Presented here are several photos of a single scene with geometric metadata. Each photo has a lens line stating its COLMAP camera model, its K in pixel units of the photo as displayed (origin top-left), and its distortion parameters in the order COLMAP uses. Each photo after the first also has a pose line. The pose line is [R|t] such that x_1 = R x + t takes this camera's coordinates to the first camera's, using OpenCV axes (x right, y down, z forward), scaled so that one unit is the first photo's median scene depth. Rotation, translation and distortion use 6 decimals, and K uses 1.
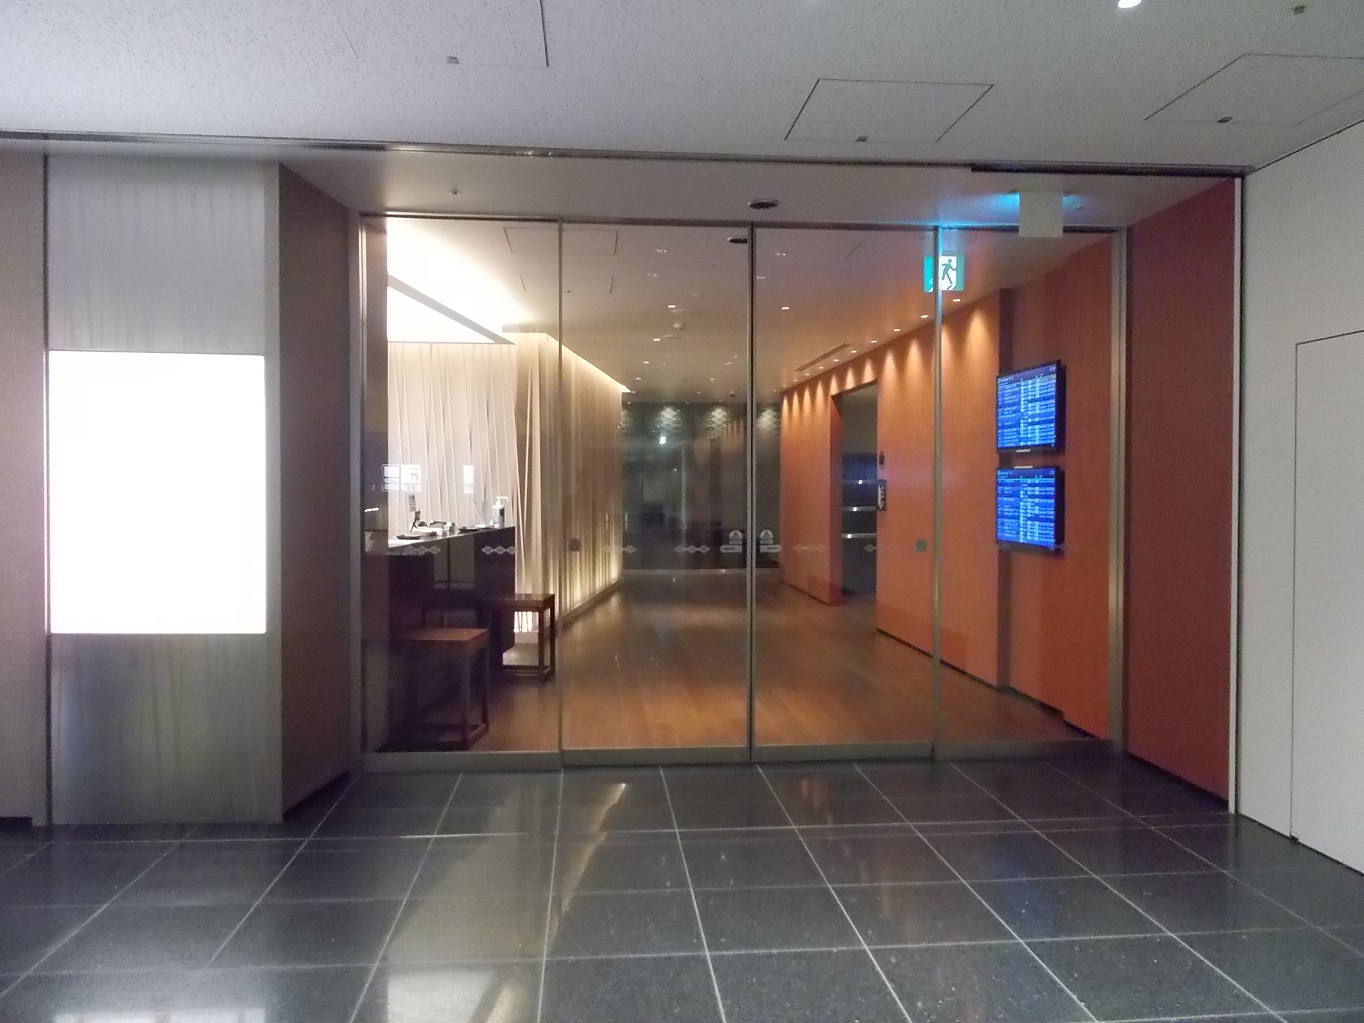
lens RADIAL K [[1015.3, 0, 685.7], [0, 1015.3, 508.3], [0, 0, 1]] dist [-0.003118, -0.004420]
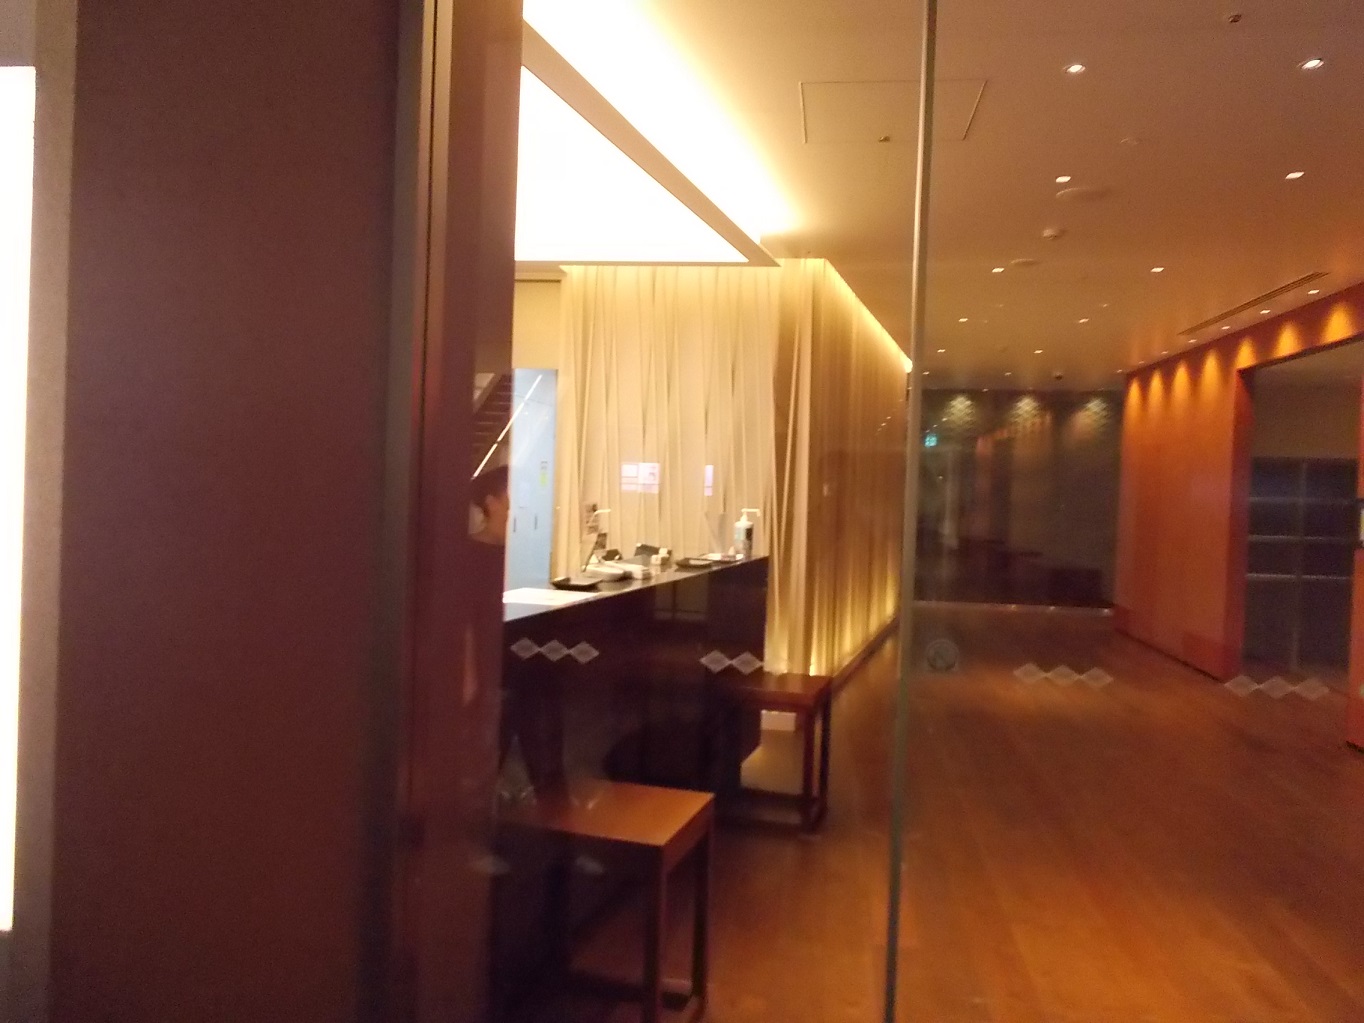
lens RADIAL K [[1026.1, 0, 682.0], [0, 1026.1, 511.5], [0, 0, 1]] dist [0.093086, -0.000165]
pose [[0.970459, 0.035154, -0.238692, -0.062177], [-0.035486, 0.999366, 0.002909, -0.008840], [0.238643, 0.005647, 0.971091, 0.330832]]
